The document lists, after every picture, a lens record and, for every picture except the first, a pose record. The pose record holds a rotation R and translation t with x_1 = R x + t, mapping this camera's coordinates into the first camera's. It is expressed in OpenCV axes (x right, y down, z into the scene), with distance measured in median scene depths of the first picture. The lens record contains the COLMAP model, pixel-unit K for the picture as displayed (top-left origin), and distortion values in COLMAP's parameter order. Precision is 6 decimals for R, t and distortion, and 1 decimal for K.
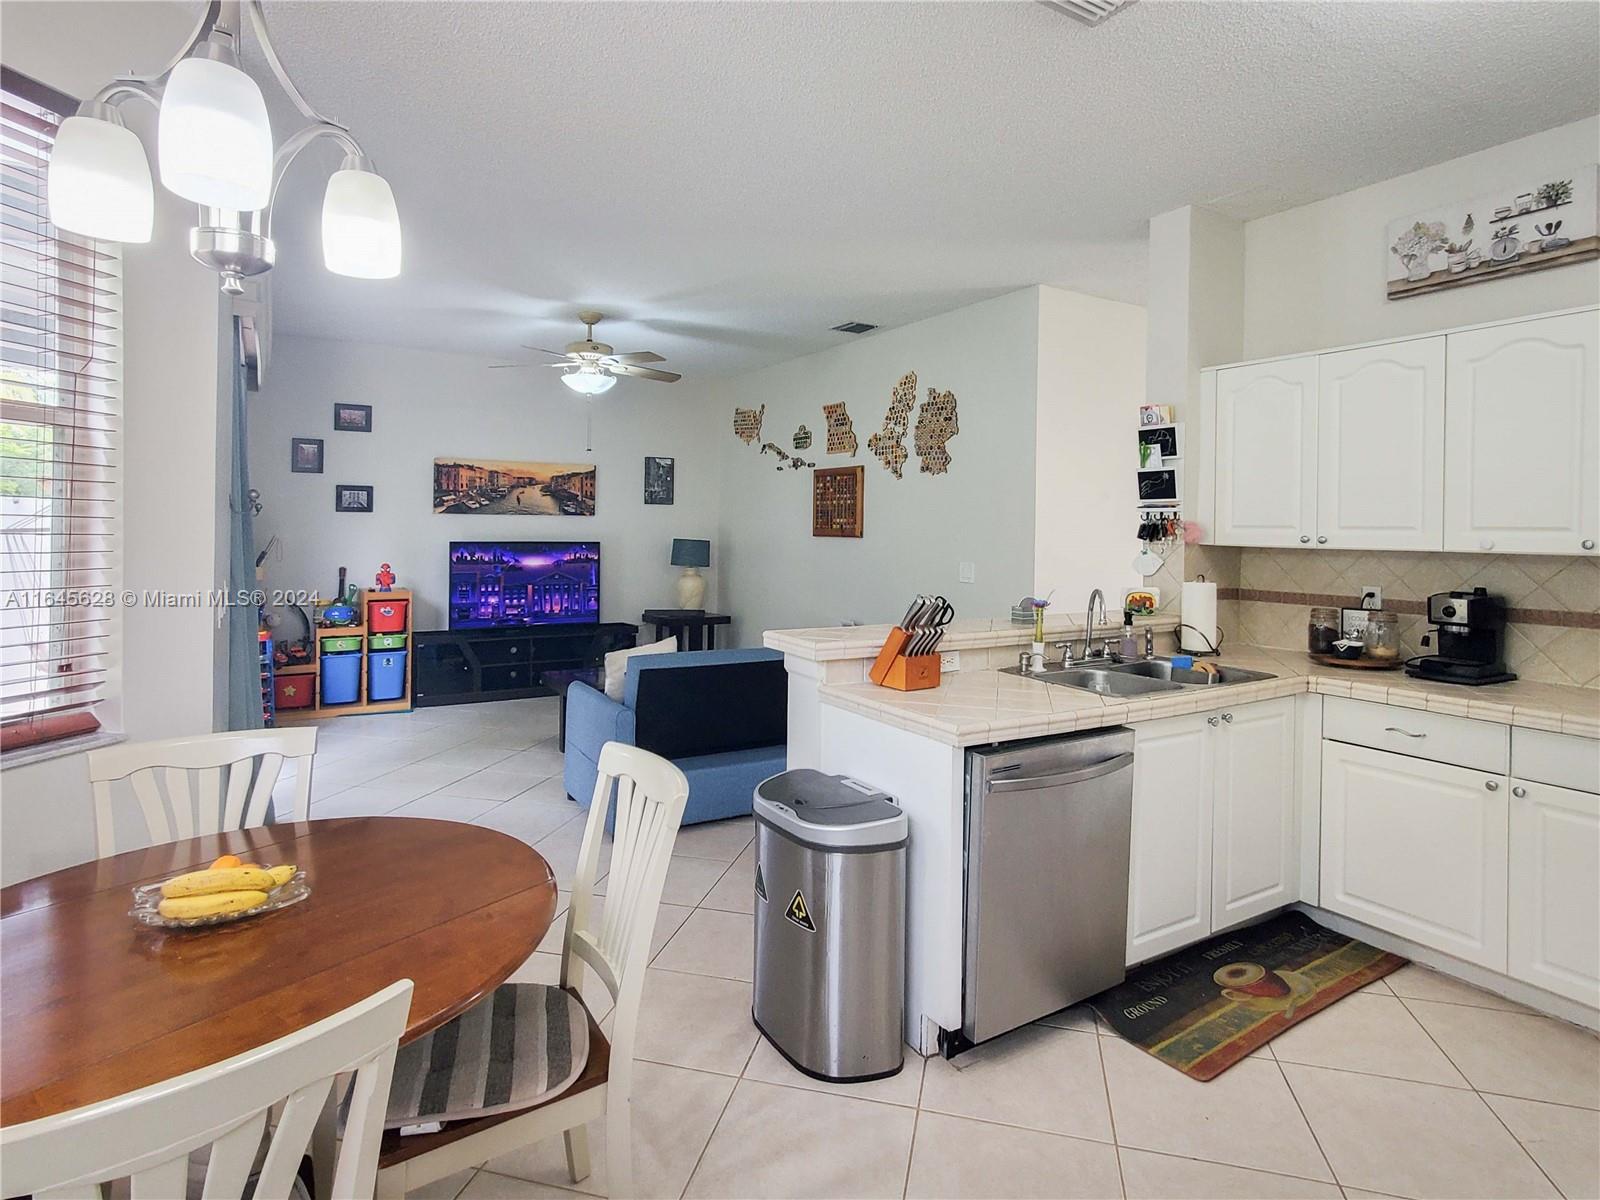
lens RADIAL K [[852.2, 0, 797.1], [0, 852.2, 543.0], [0, 0, 1]] dist [-0.033030, 0.037719]
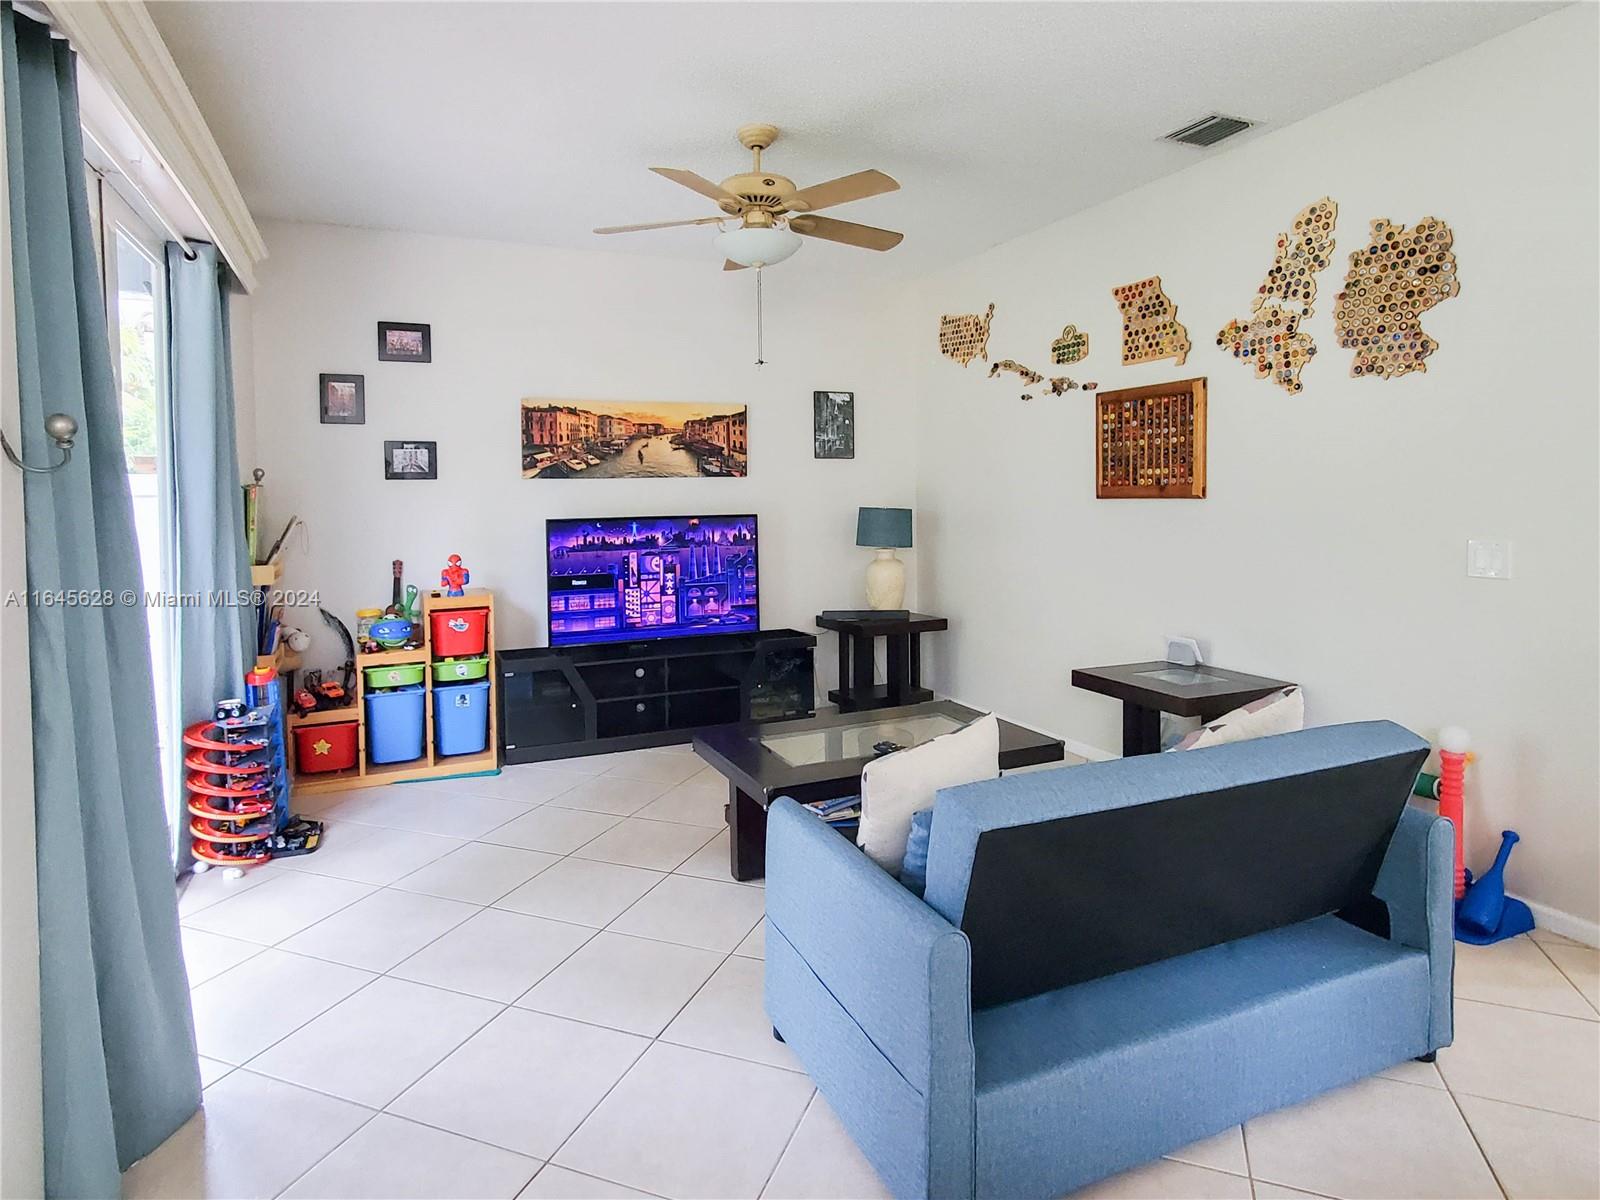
lens RADIAL K [[852.2, 0, 797.1], [0, 852.2, 543.0], [0, 0, 1]] dist [-0.033030, 0.037719]
pose [[0.992620, -0.018518, -0.119846, -0.130540], [0.023054, 0.999065, 0.036574, -0.002998], [0.119057, -0.039067, 0.992119, 0.354093]]
